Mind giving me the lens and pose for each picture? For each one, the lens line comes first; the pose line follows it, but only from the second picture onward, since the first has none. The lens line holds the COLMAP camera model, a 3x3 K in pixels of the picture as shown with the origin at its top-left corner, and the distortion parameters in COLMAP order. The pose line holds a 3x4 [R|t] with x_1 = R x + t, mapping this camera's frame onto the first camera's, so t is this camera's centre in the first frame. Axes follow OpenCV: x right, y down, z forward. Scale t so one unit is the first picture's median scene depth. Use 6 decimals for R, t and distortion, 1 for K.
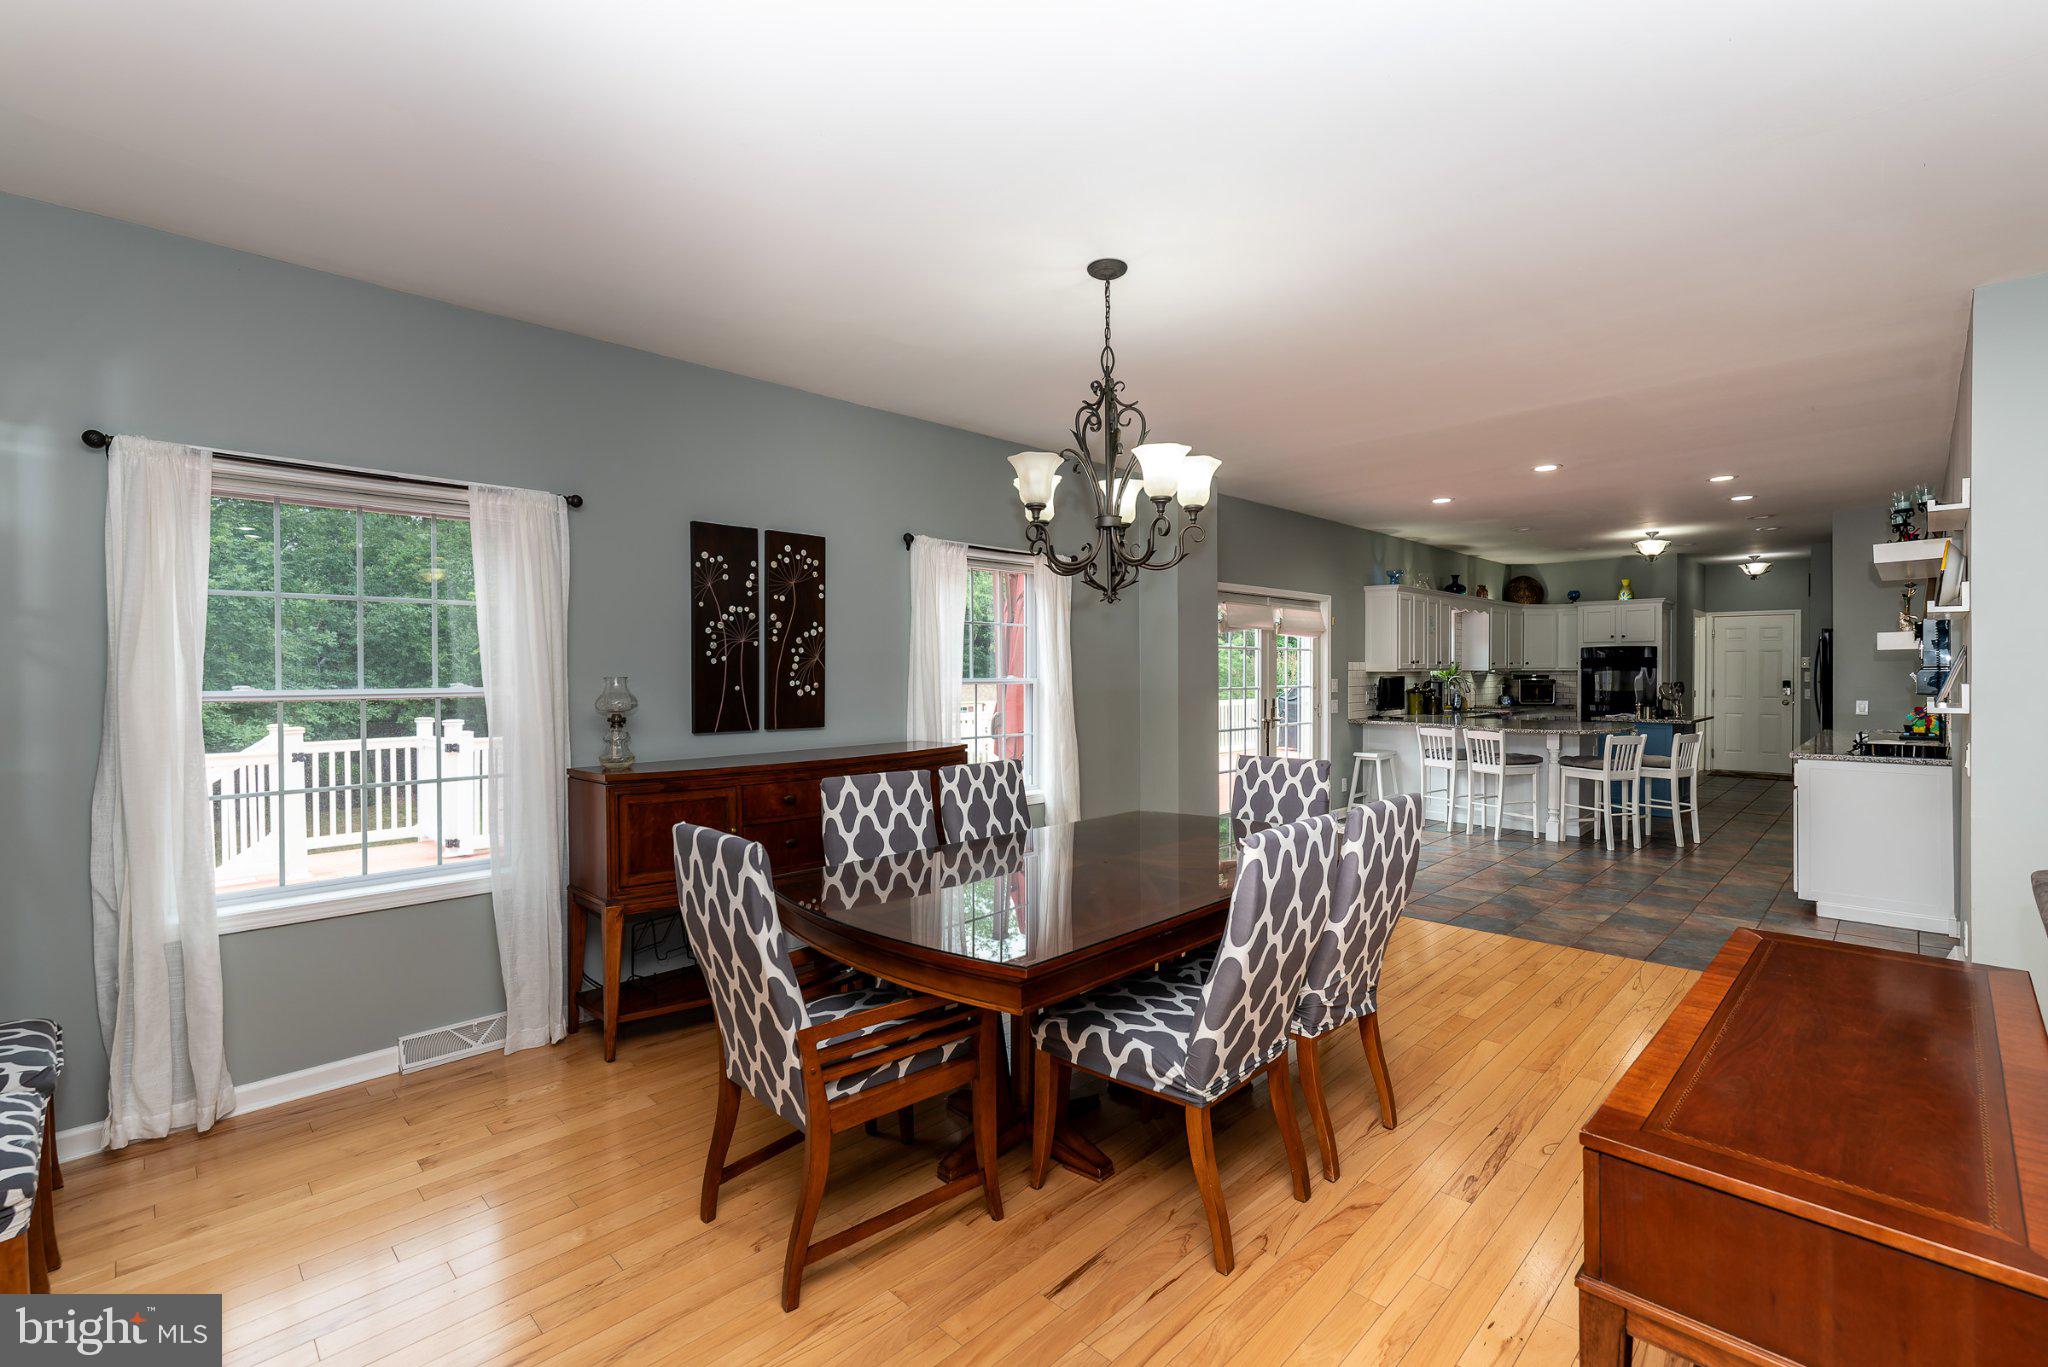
lens RADIAL K [[903.8, 0, 1032.2], [0, 903.8, 678.5], [0, 0, 1]] dist [0.003537, 0.000132]
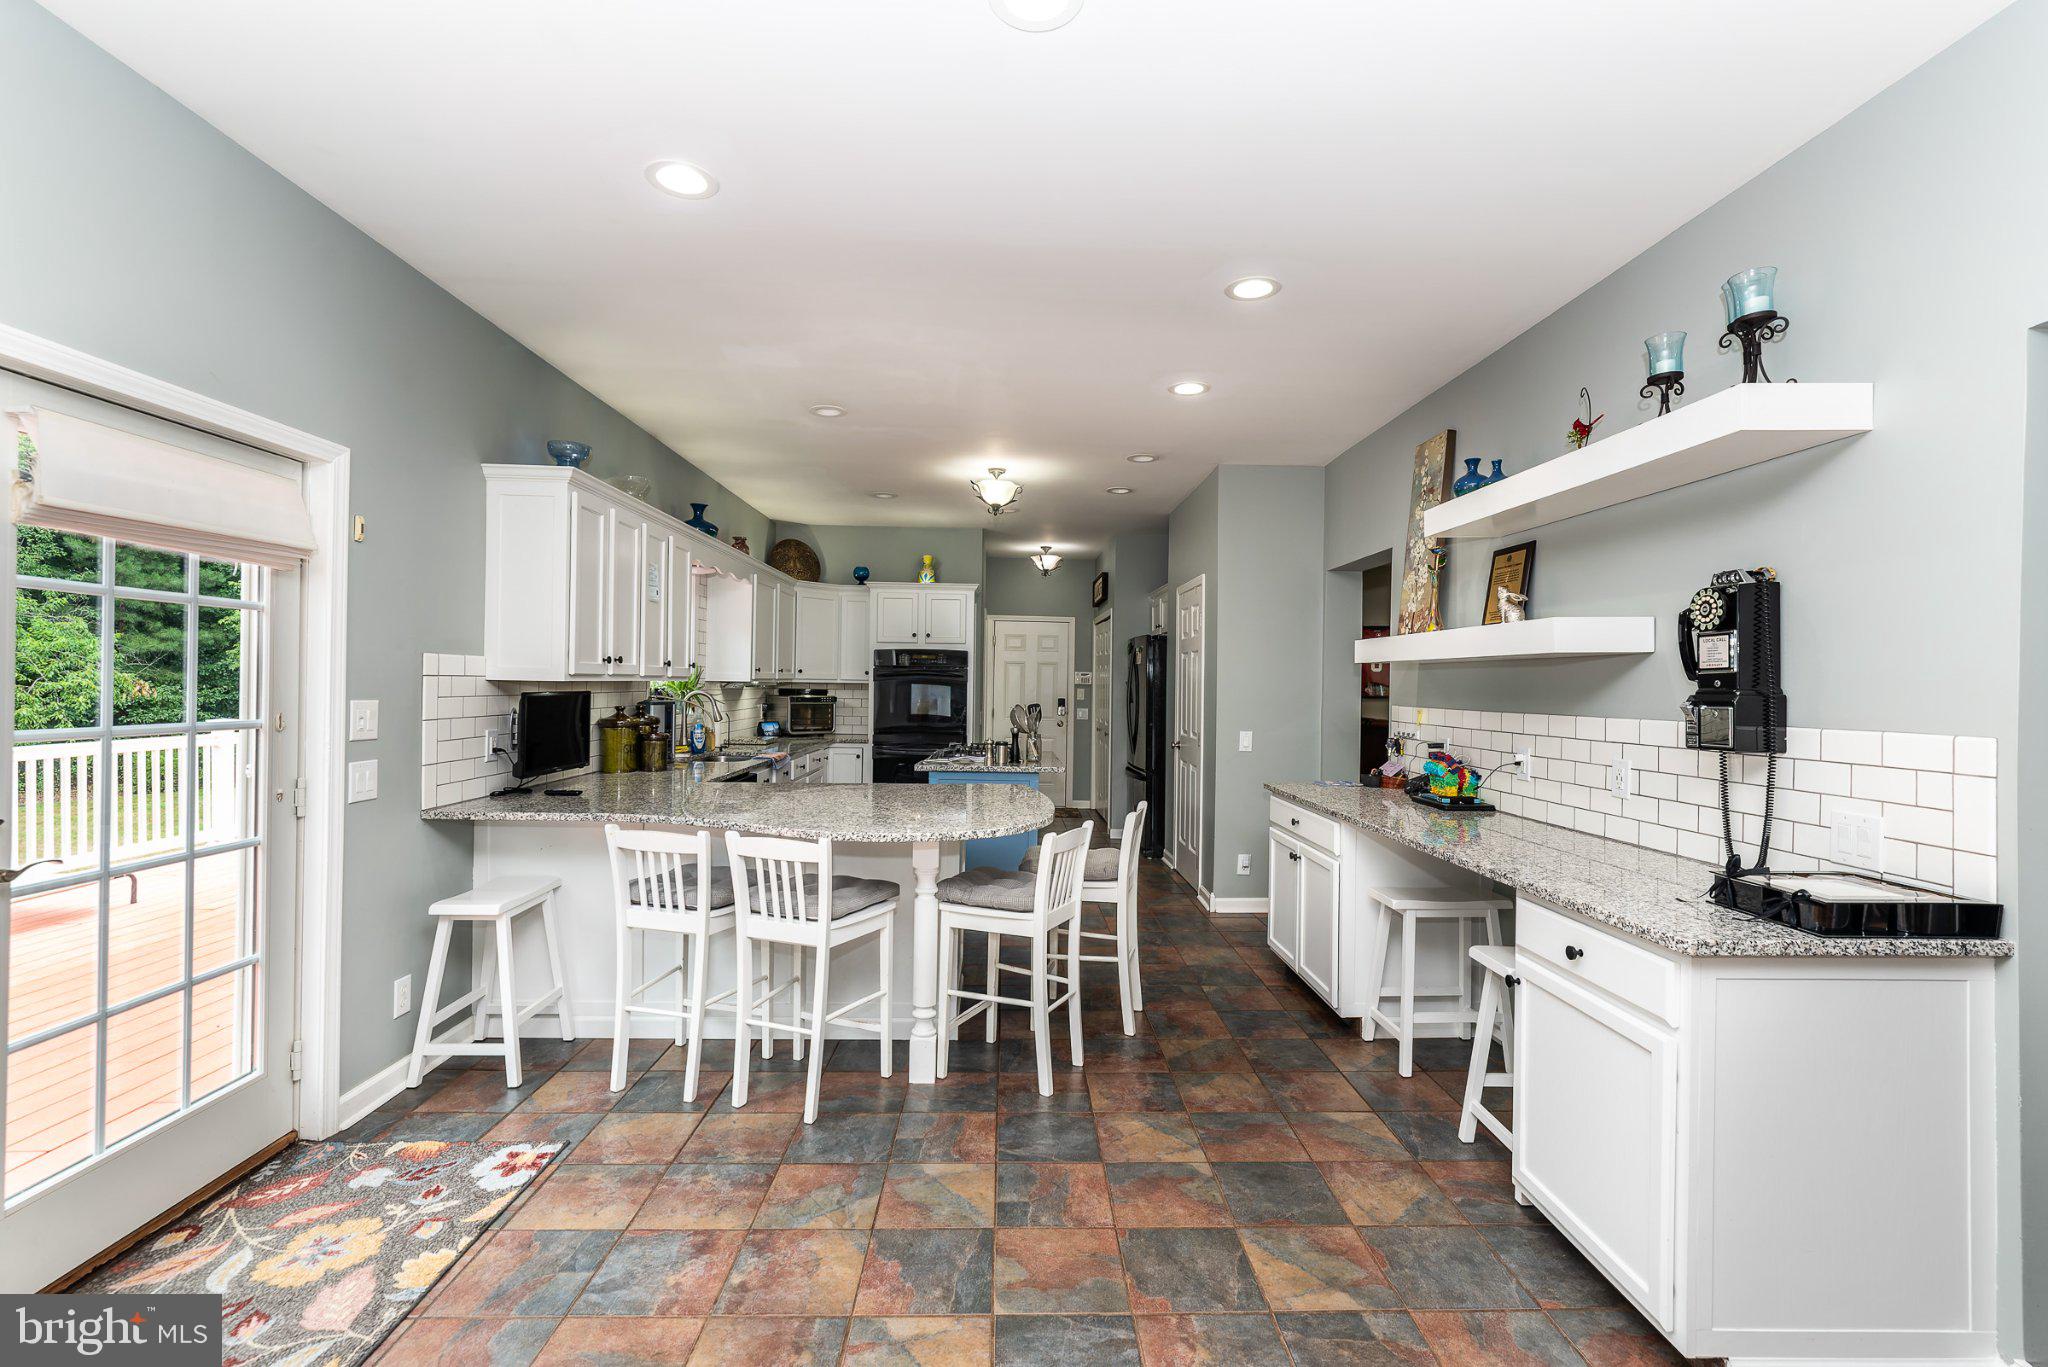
lens RADIAL K [[903.8, 0, 1027.2], [0, 903.8, 684.2], [0, 0, 1]] dist [0.003537, 0.000132]
pose [[0.693186, 0.013739, 0.720628, 0.214031], [-0.009932, 0.999905, -0.009510, -0.003468], [-0.720690, -0.000565, 0.693257, 0.479388]]
